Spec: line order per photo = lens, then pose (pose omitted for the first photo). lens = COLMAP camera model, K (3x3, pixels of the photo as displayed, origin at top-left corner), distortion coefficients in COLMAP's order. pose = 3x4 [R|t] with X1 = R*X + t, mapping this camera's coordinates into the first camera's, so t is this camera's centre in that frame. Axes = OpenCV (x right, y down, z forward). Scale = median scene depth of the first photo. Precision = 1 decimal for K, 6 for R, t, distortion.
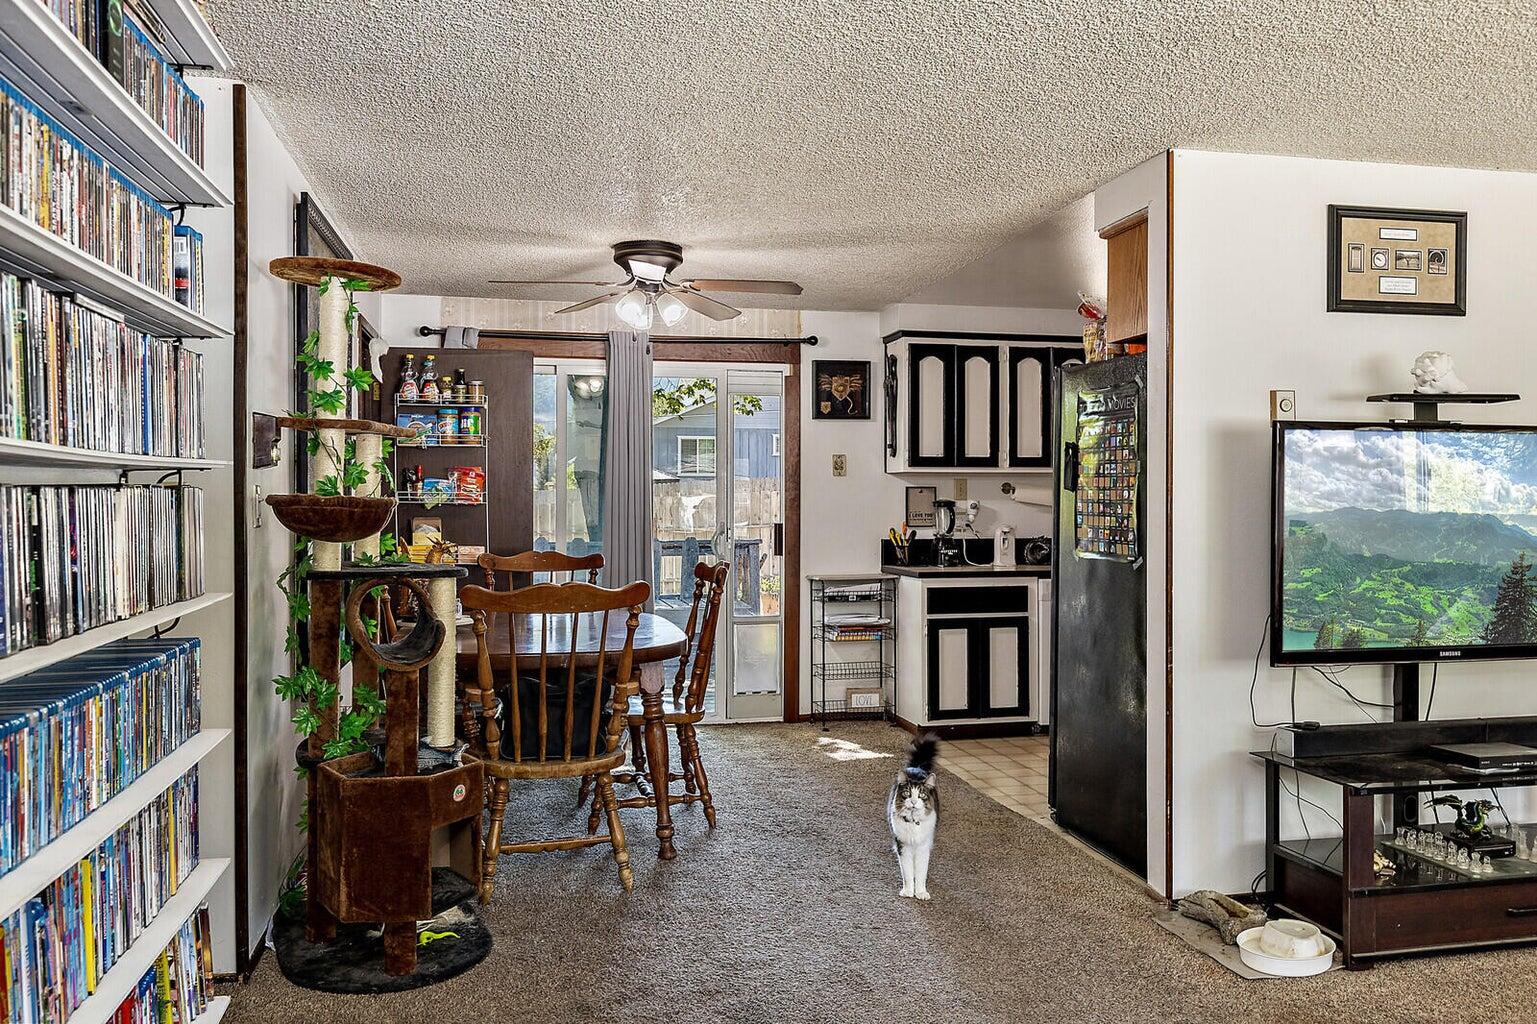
lens RADIAL K [[1178.4, 0, 763.6], [0, 1178.4, 500.7], [0, 0, 1]] dist [-0.002269, -0.010829]
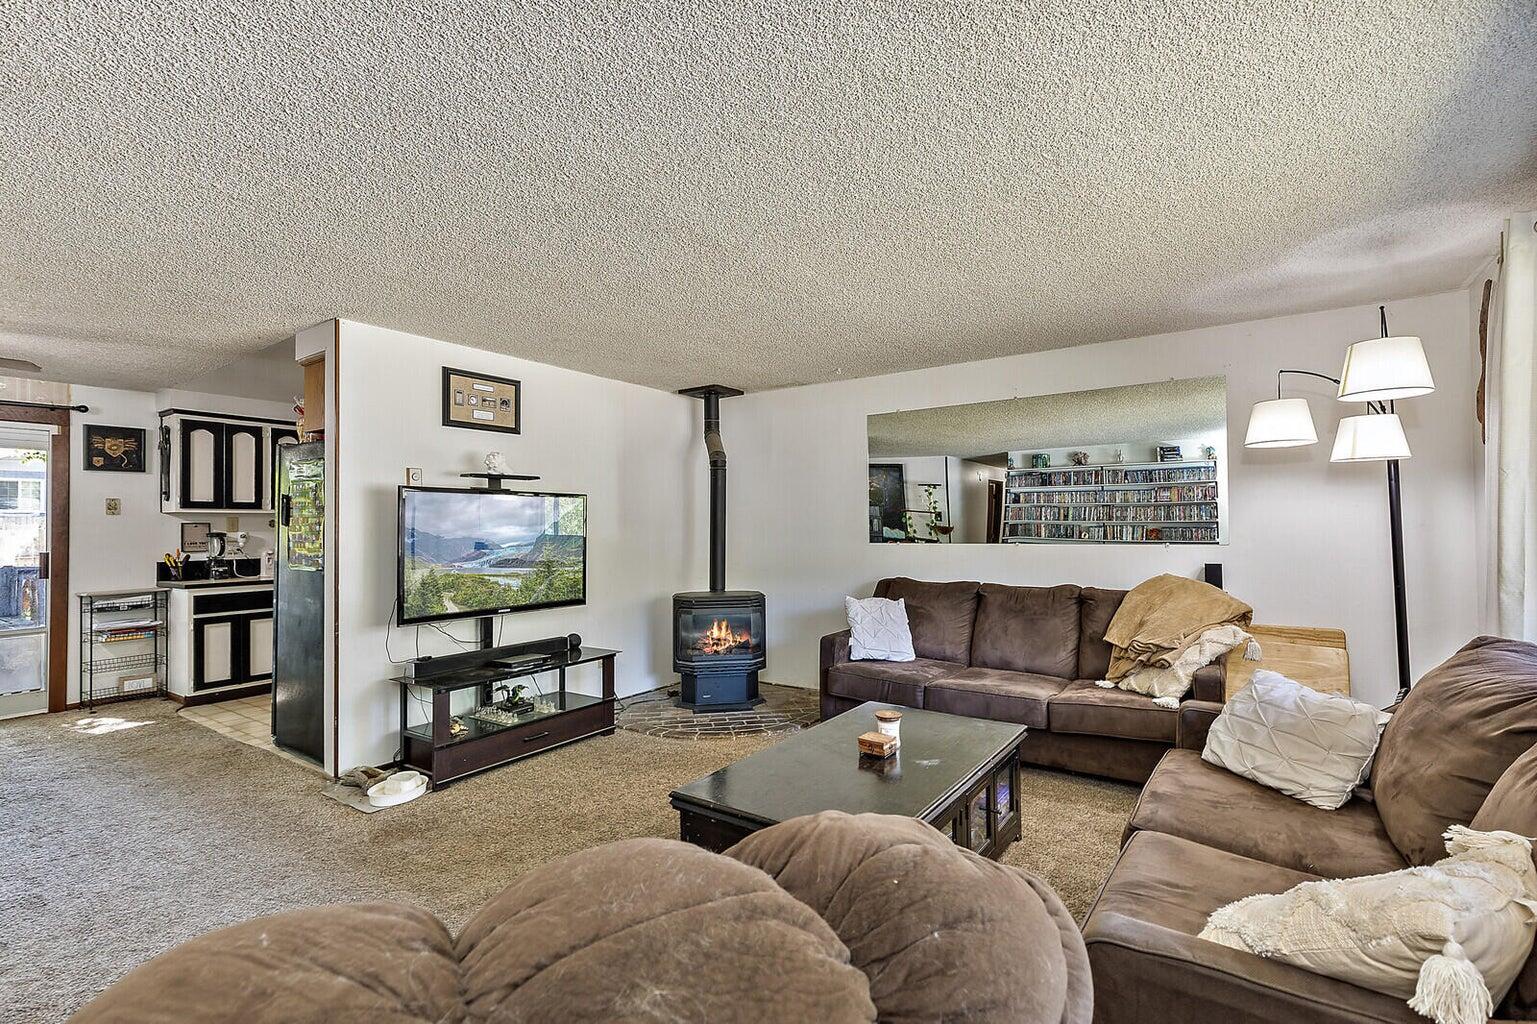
lens RADIAL K [[695.3, 0, 777.9], [0, 695.3, 516.2], [0, 0, 1]] dist [0.003358, 0.000193]
pose [[0.723963, 0.003723, 0.689828, 0.071137], [0.009305, 0.999842, -0.015161, -0.001000], [-0.689776, 0.017395, 0.723814, -0.072389]]
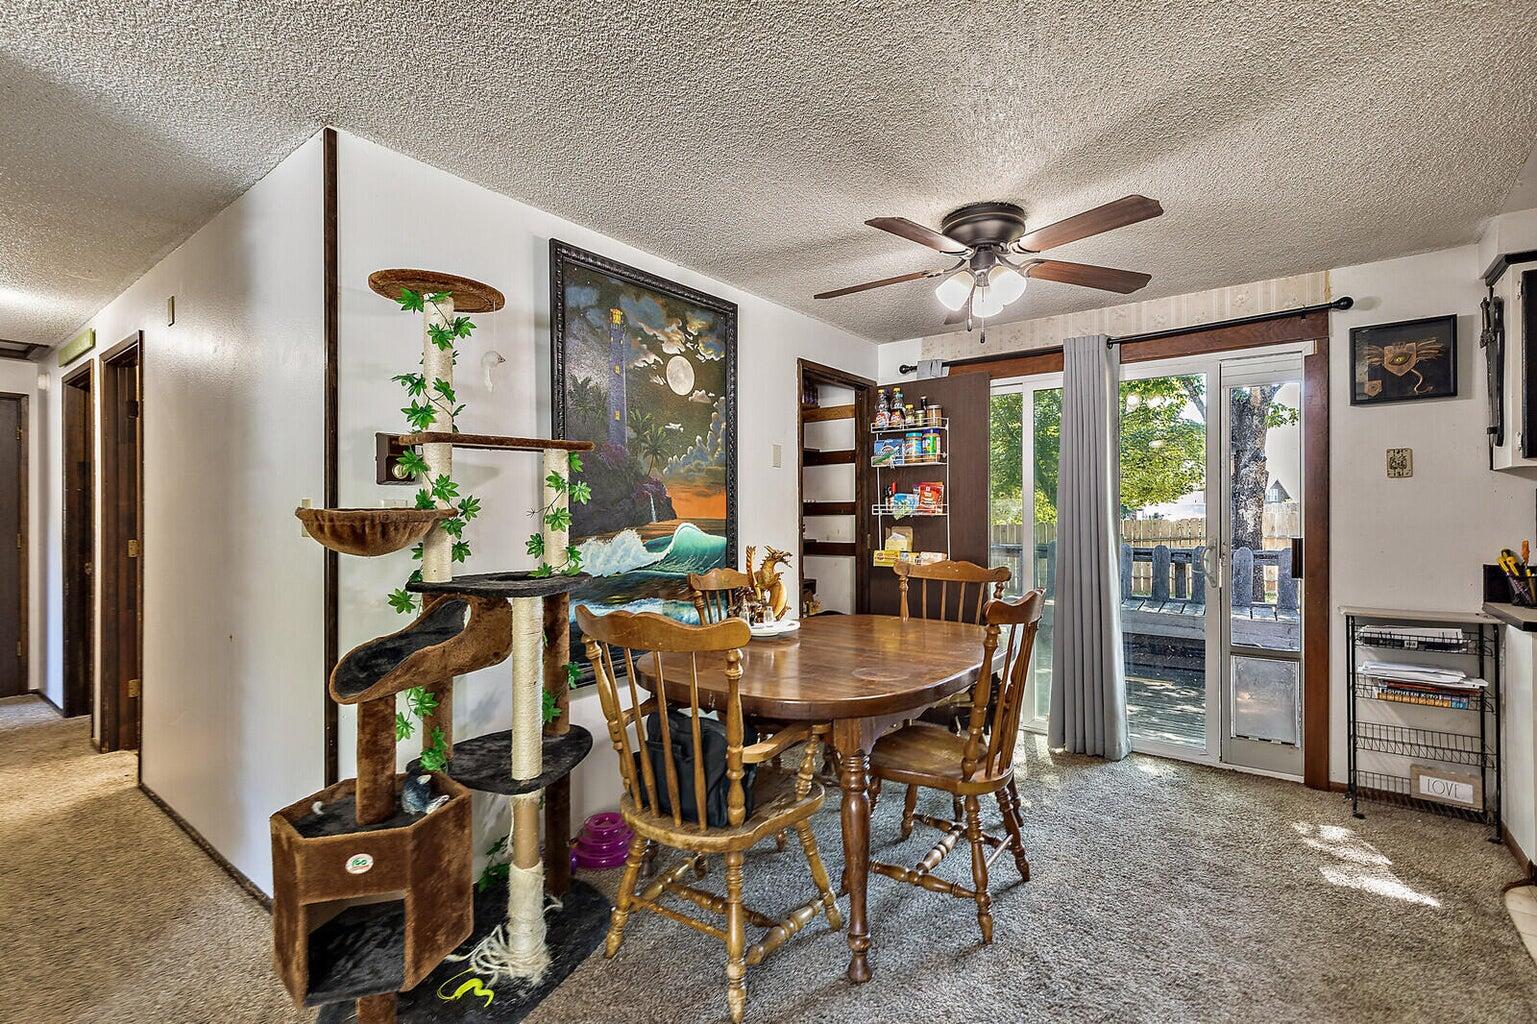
lens RADIAL K [[695.3, 0, 761.4], [0, 695.3, 514.1], [0, 0, 1]] dist [0.003358, 0.000193]
pose [[0.650924, -0.002641, -0.759138, 0.150827], [0.004194, 0.999991, 0.000117, 0.000833], [0.759131, -0.003260, 0.650929, 0.445683]]
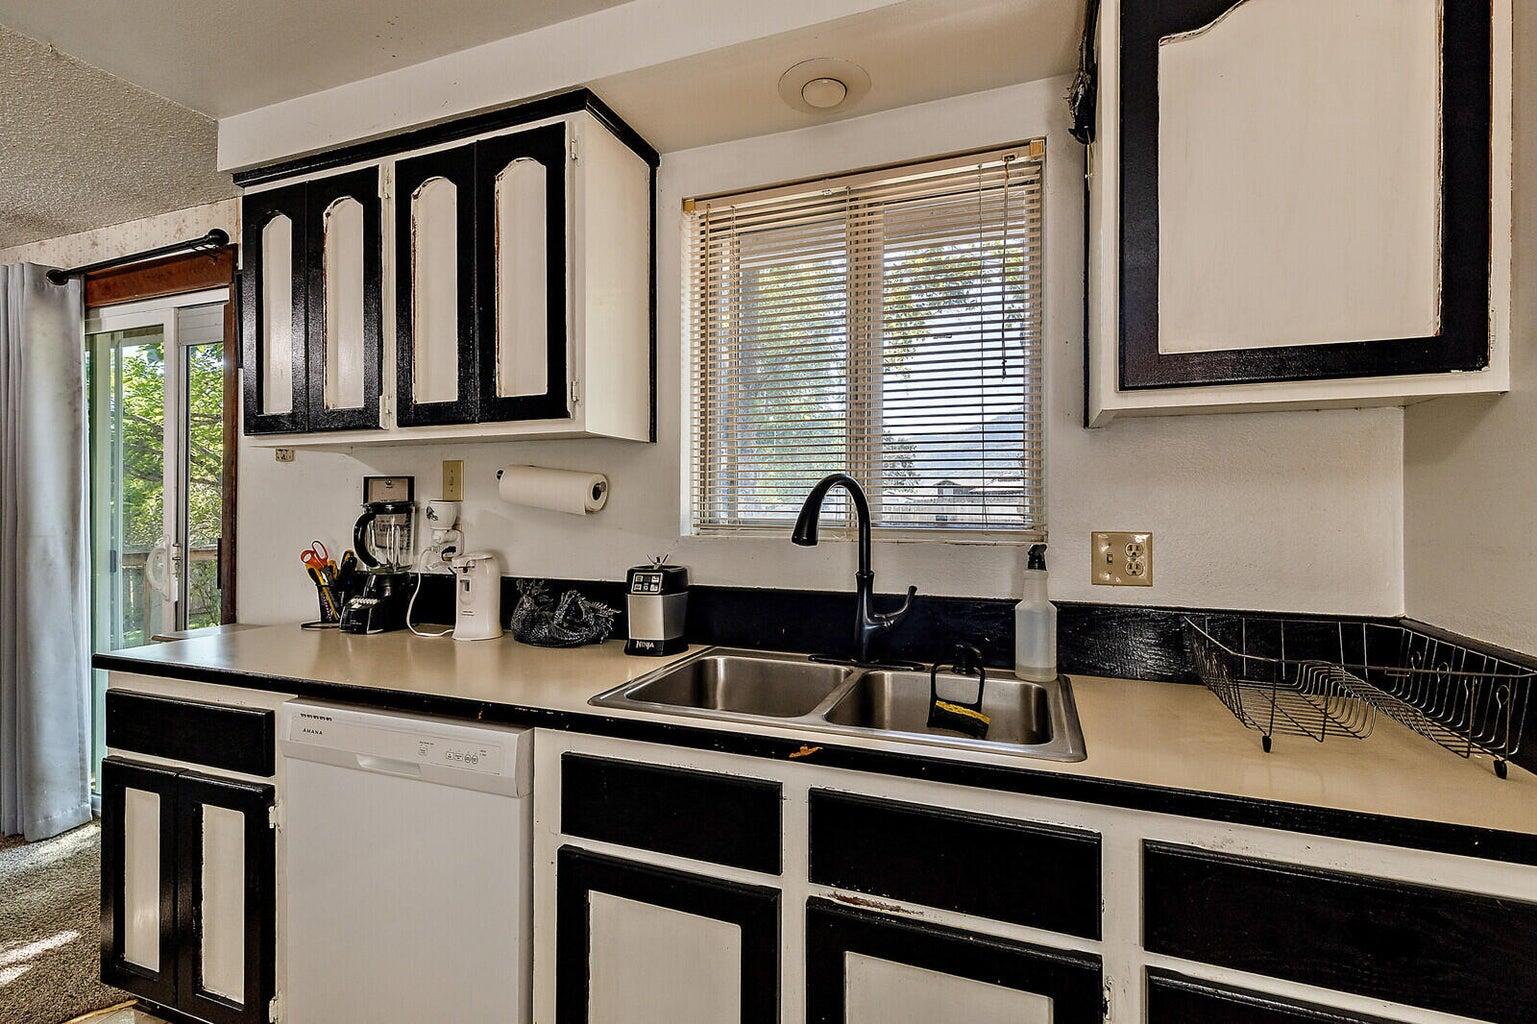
lens RADIAL K [[695.3, 0, 777.2], [0, 695.3, 503.4], [0, 0, 1]] dist [0.003358, 0.000193]
pose [[0.854061, -0.002147, -0.520169, 0.509487], [0.001731, 0.999998, -0.001286, 0.001497], [0.520170, 0.000198, 0.854063, 0.910659]]
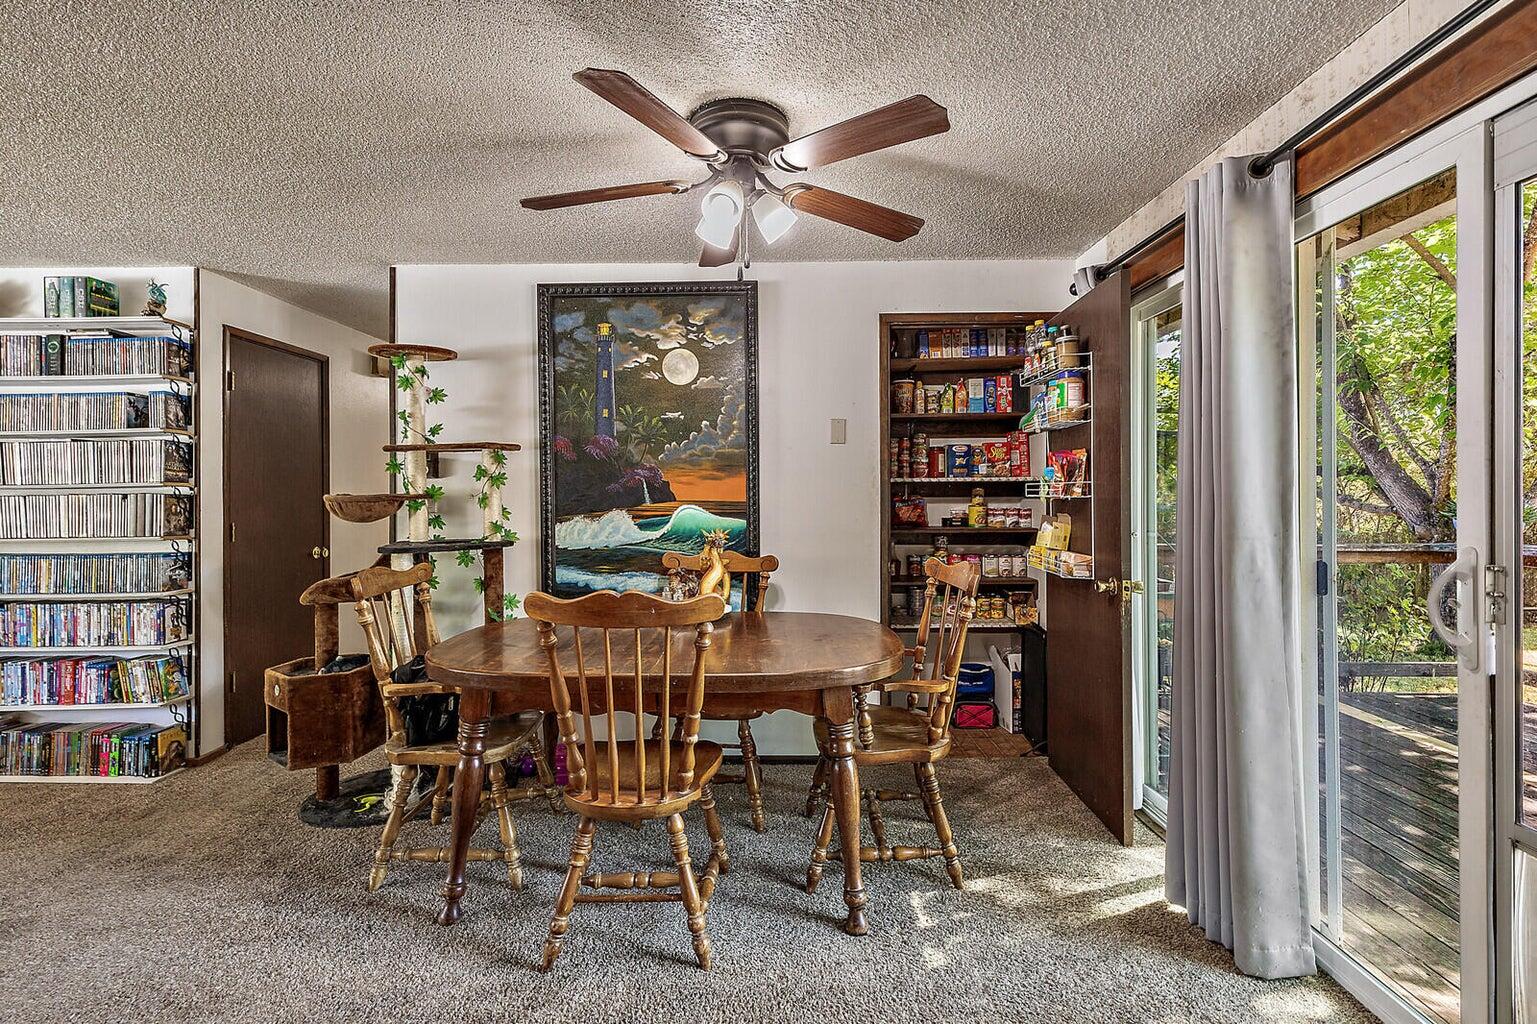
lens RADIAL K [[695.3, 0, 759.6], [0, 695.3, 497.9], [0, 0, 1]] dist [0.003358, 0.000193]
pose [[-0.213783, 0.001887, -0.976879, 0.242220], [0.005208, 0.999986, 0.000792, 0.001542], [0.976867, -0.004919, -0.213790, 0.900159]]
